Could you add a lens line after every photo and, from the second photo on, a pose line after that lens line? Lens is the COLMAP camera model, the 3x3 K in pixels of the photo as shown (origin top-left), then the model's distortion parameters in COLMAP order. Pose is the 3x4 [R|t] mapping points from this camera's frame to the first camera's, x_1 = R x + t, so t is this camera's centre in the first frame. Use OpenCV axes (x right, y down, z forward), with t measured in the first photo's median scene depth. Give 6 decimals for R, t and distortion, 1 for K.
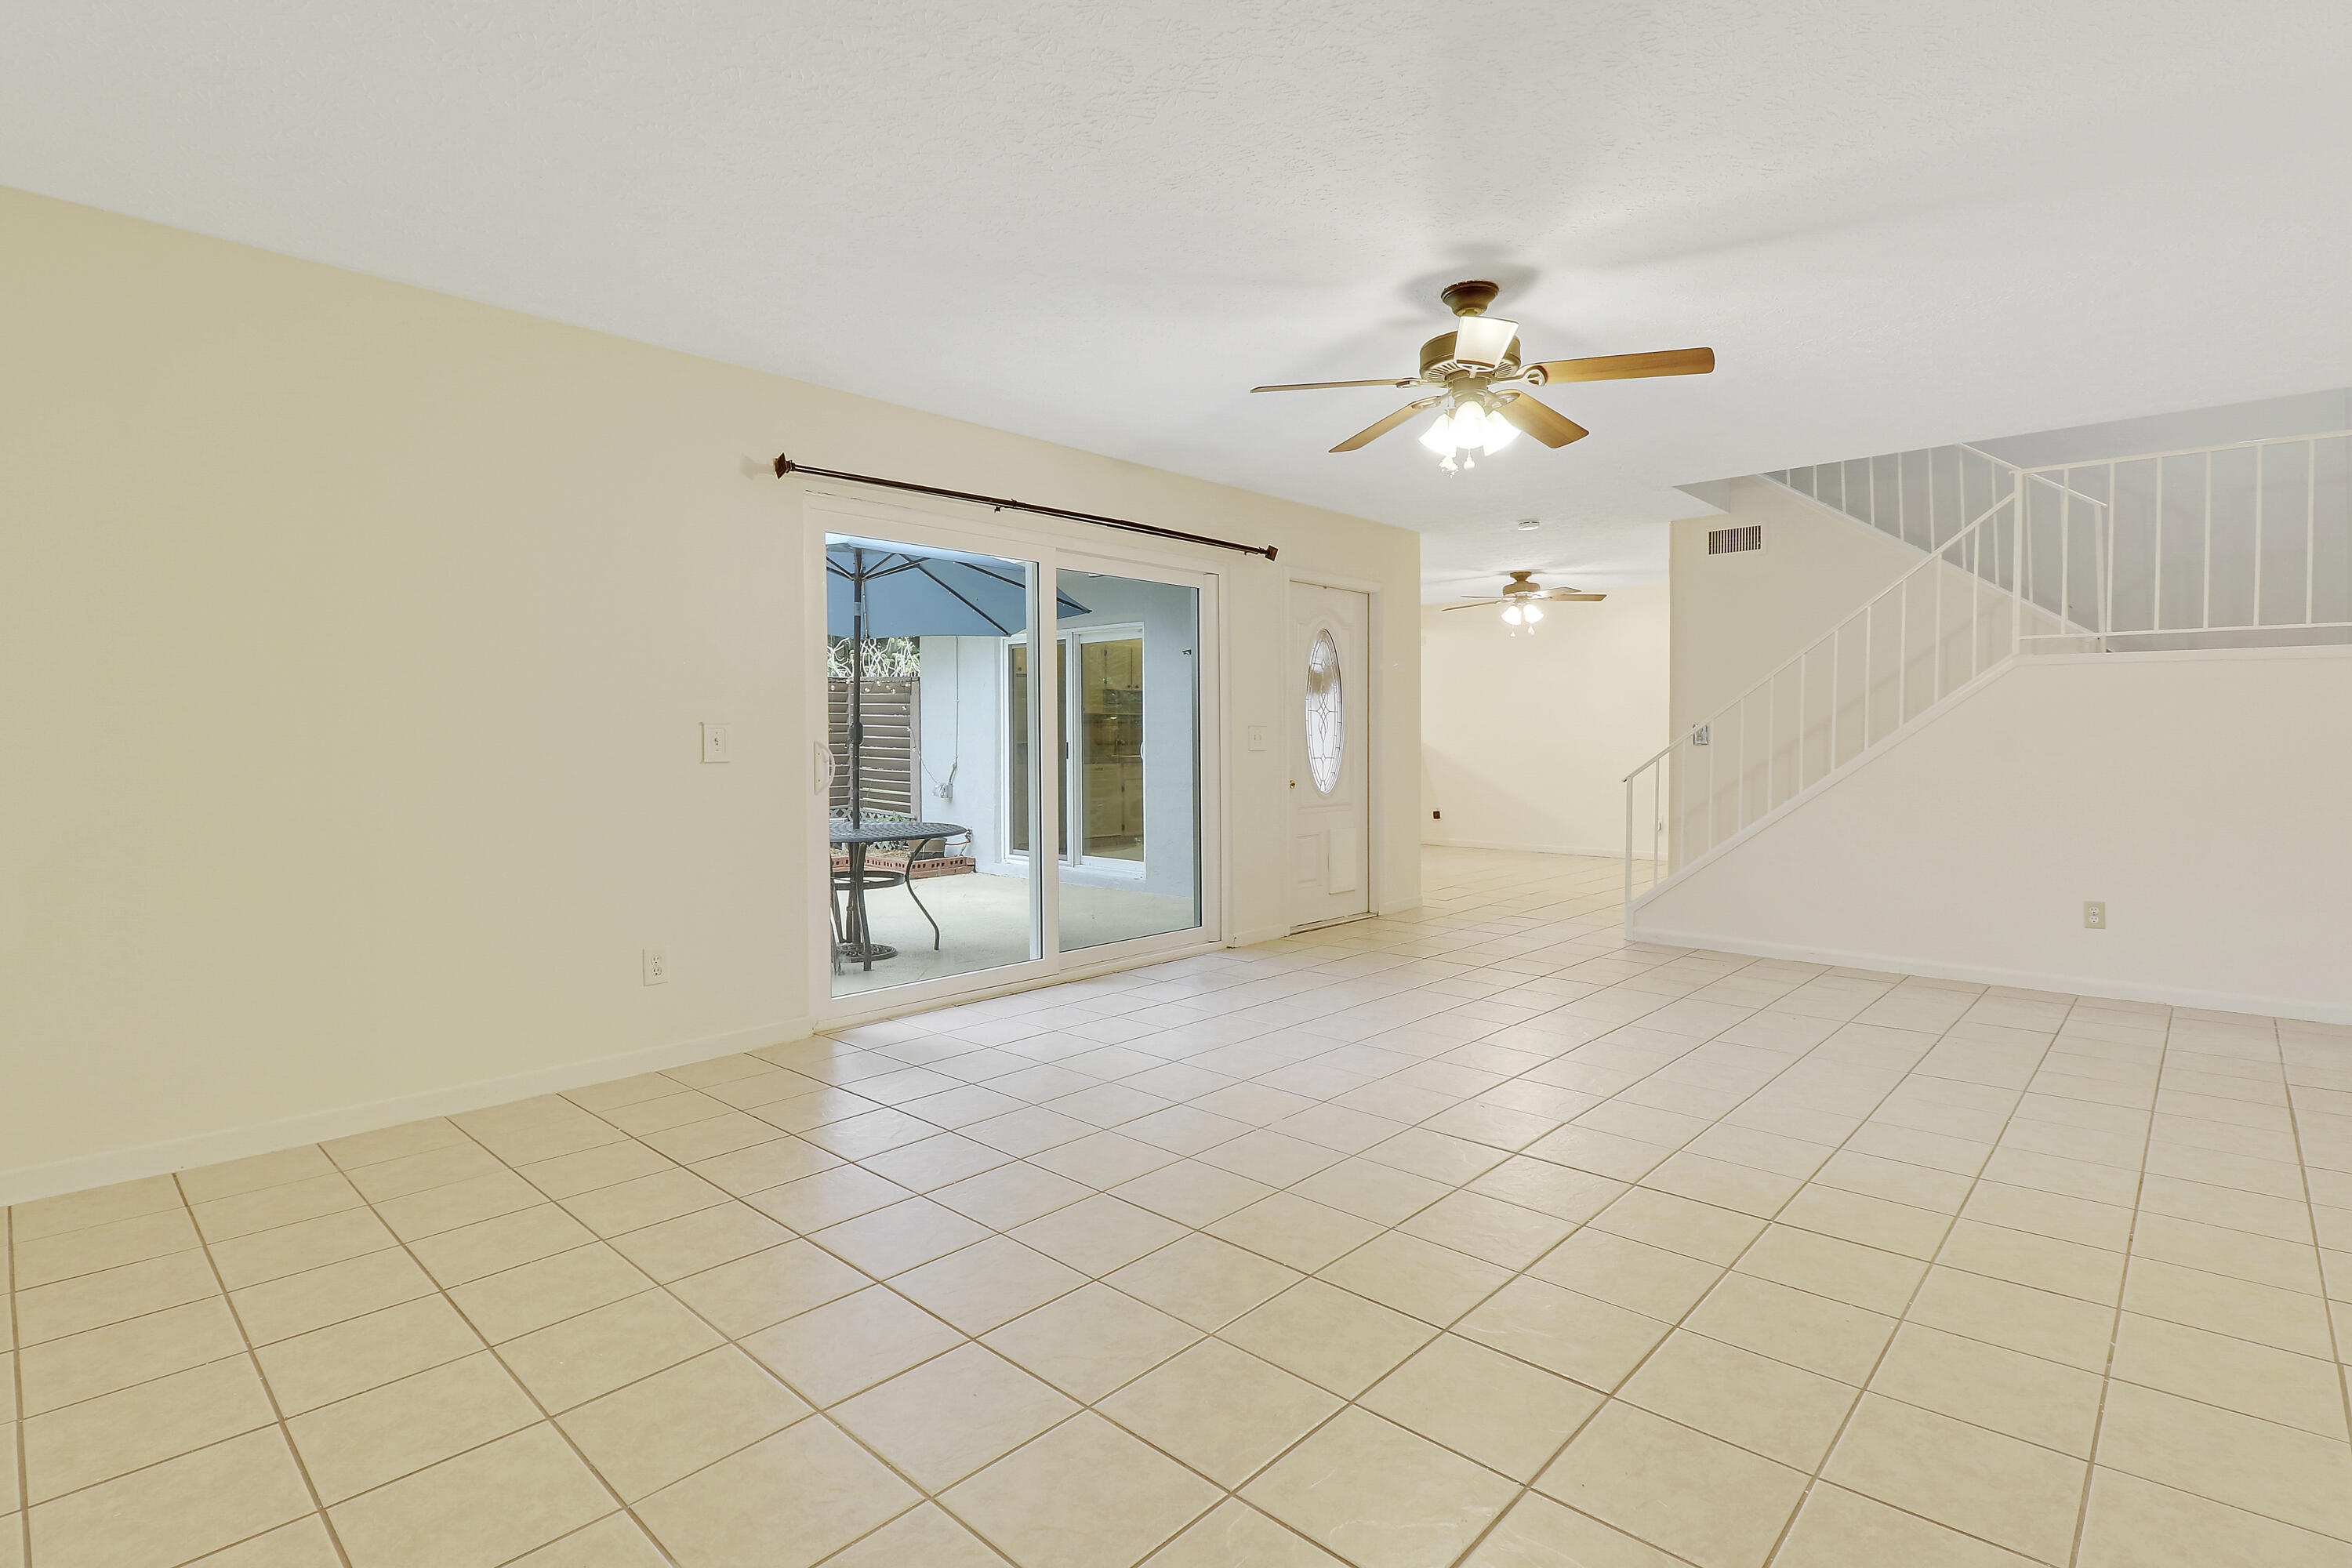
lens RADIAL K [[1124.6, 0, 1209.3], [0, 1124.6, 771.8], [0, 0, 1]] dist [0.011440, -0.016220]
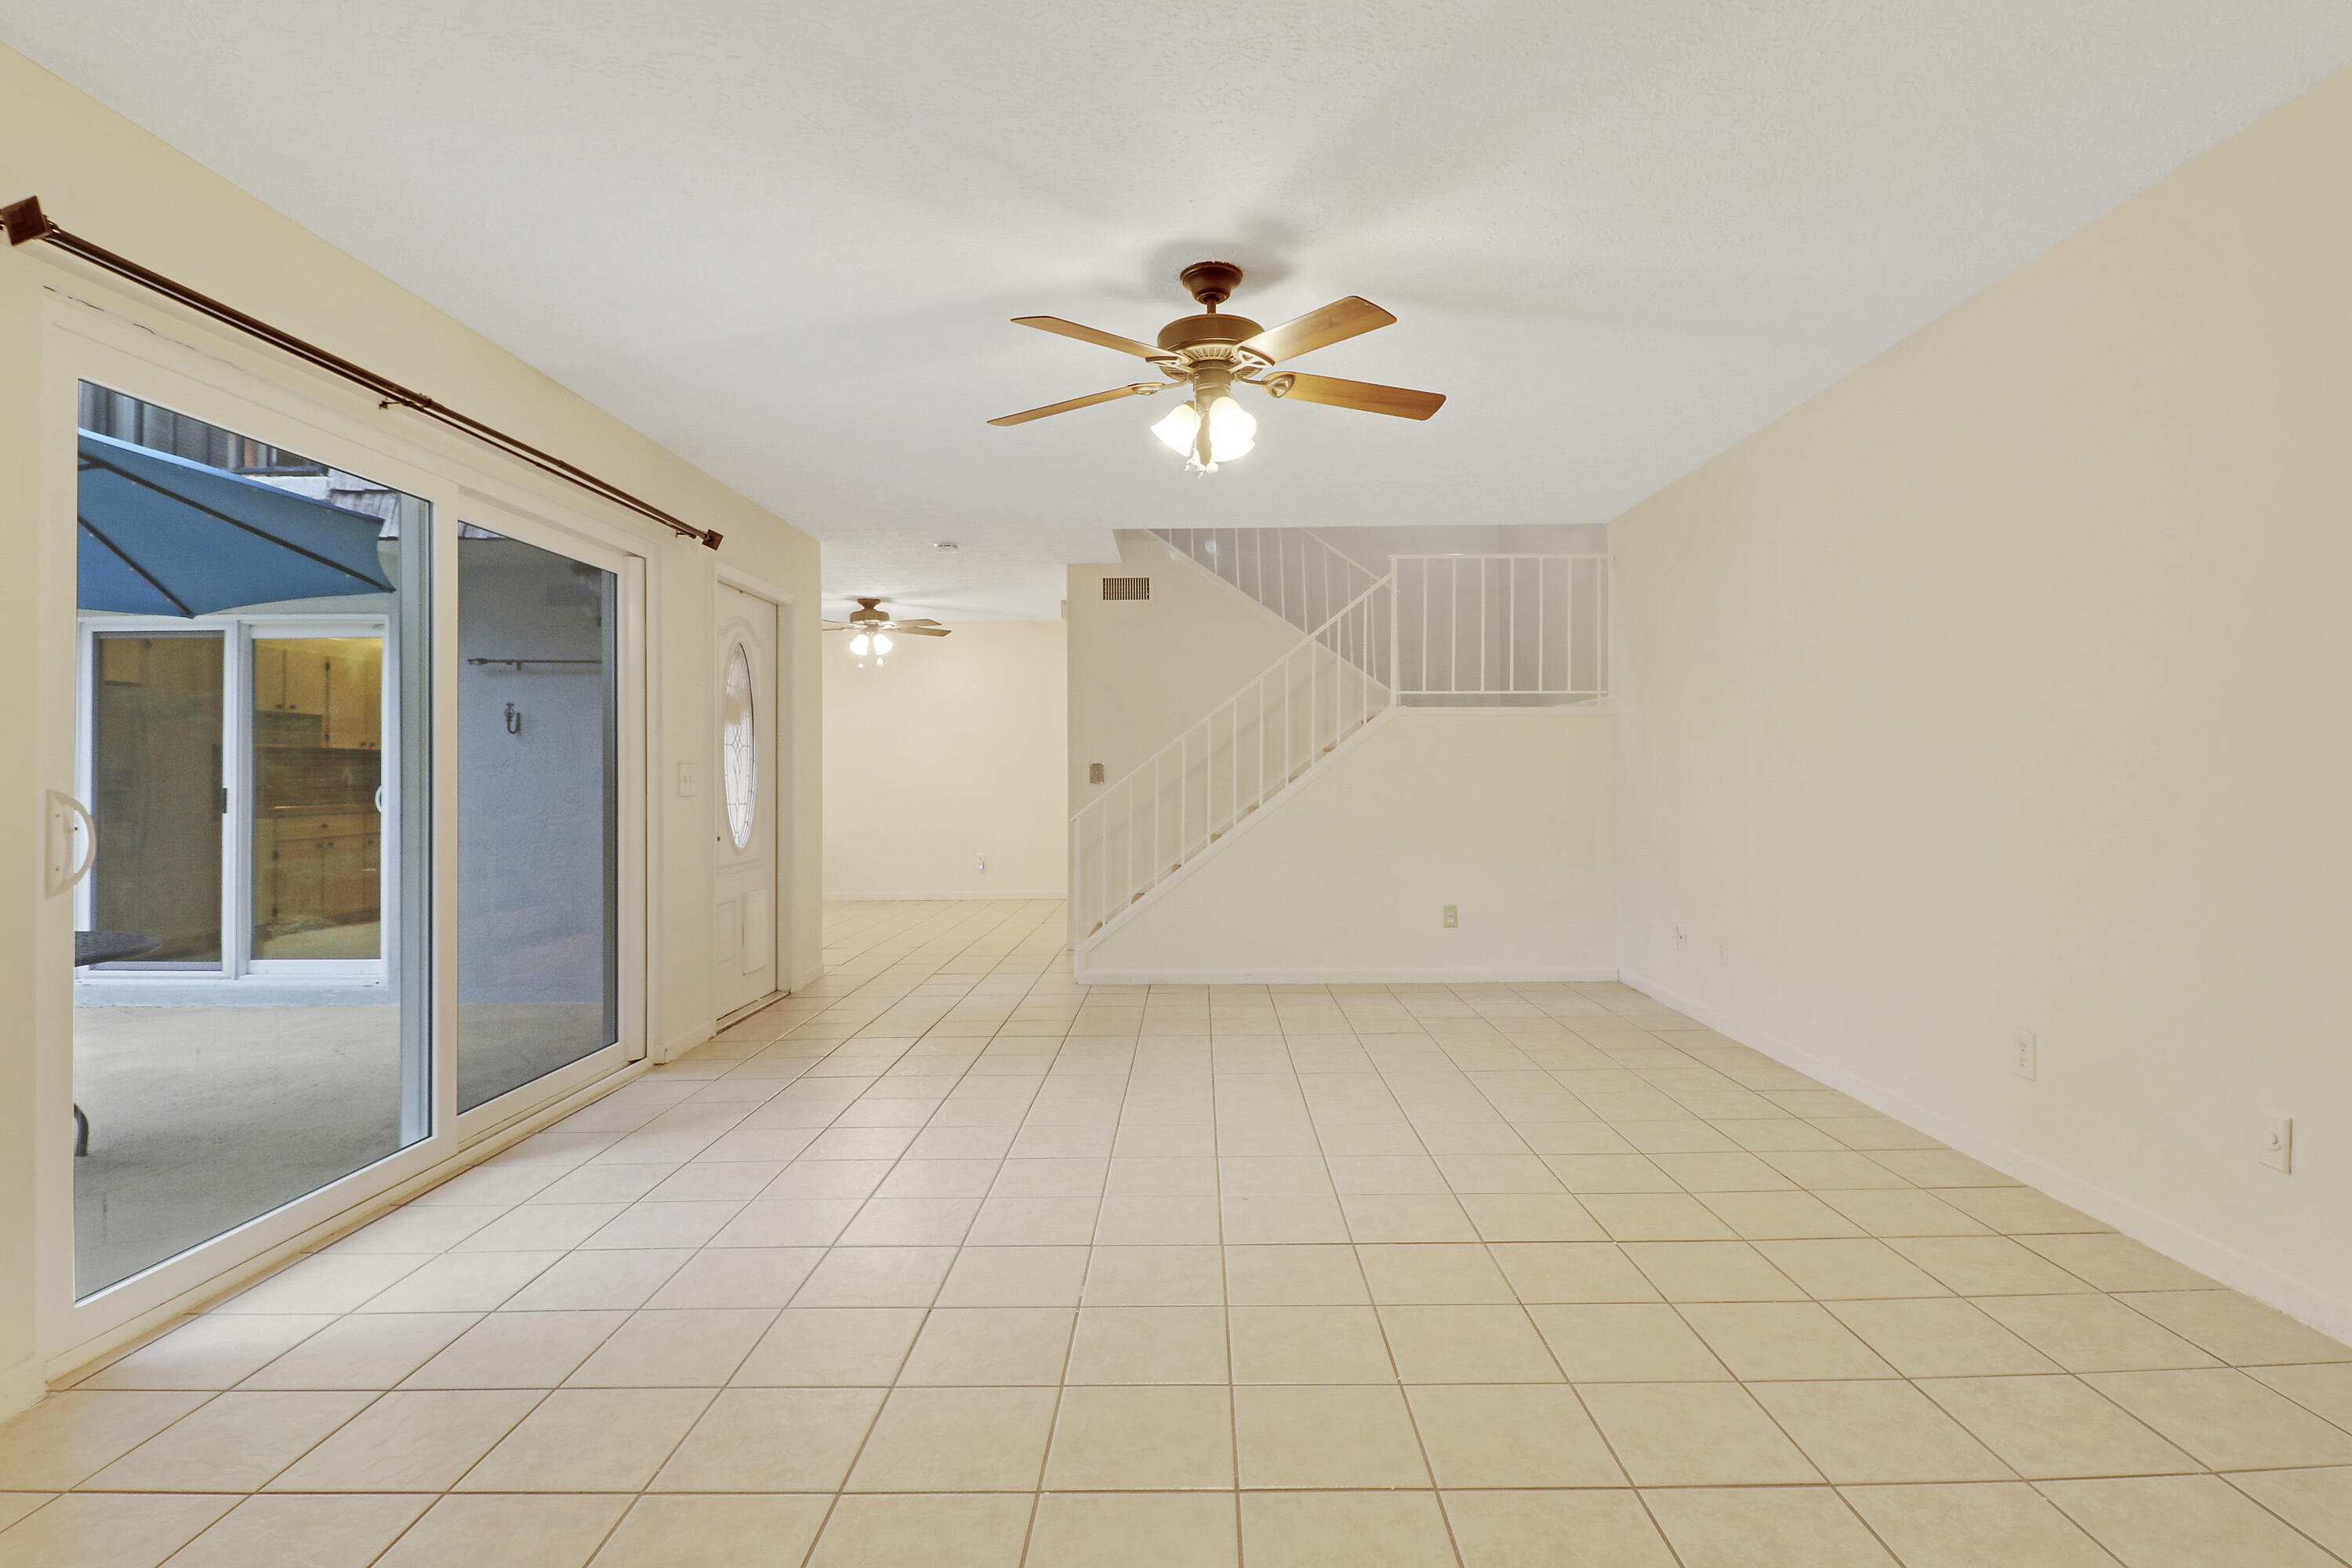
lens RADIAL K [[1124.6, 0, 1169.2], [0, 1124.6, 763.1], [0, 0, 1]] dist [0.011440, -0.016220]
pose [[0.744931, 0.003313, 0.667133, -0.204334], [0.025711, 0.999102, -0.033671, -0.006454], [-0.666646, 0.042235, 0.744177, 0.200666]]
